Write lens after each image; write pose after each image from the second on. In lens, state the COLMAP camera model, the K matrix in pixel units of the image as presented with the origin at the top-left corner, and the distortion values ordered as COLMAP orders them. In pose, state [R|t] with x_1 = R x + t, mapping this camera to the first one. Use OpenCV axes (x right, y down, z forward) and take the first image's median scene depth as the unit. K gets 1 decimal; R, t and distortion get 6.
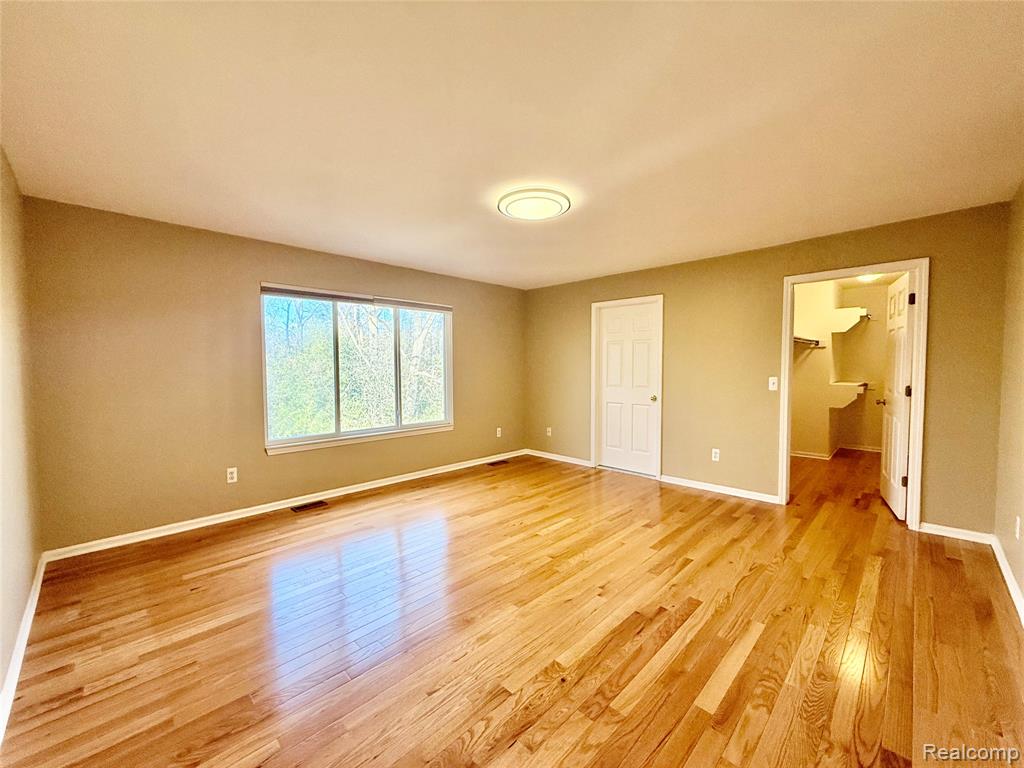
lens RADIAL K [[406.9, 0, 510.4], [0, 406.9, 383.4], [0, 0, 1]] dist [0.000629, -0.000199]
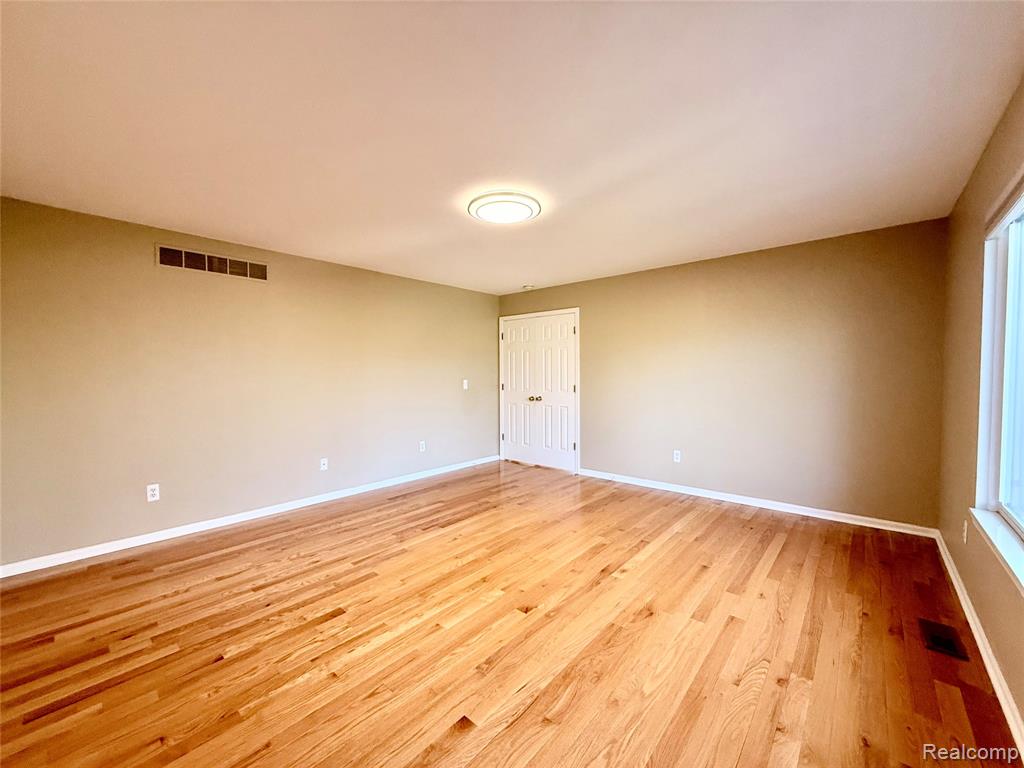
lens RADIAL K [[406.9, 0, 510.4], [0, 406.9, 383.4], [0, 0, 1]] dist [0.000629, -0.000199]
pose [[-0.997851, 0.009920, -0.064763, 0.110916], [0.004842, 0.996934, 0.078098, -0.085060], [0.065339, 0.077616, -0.994840, 1.918723]]
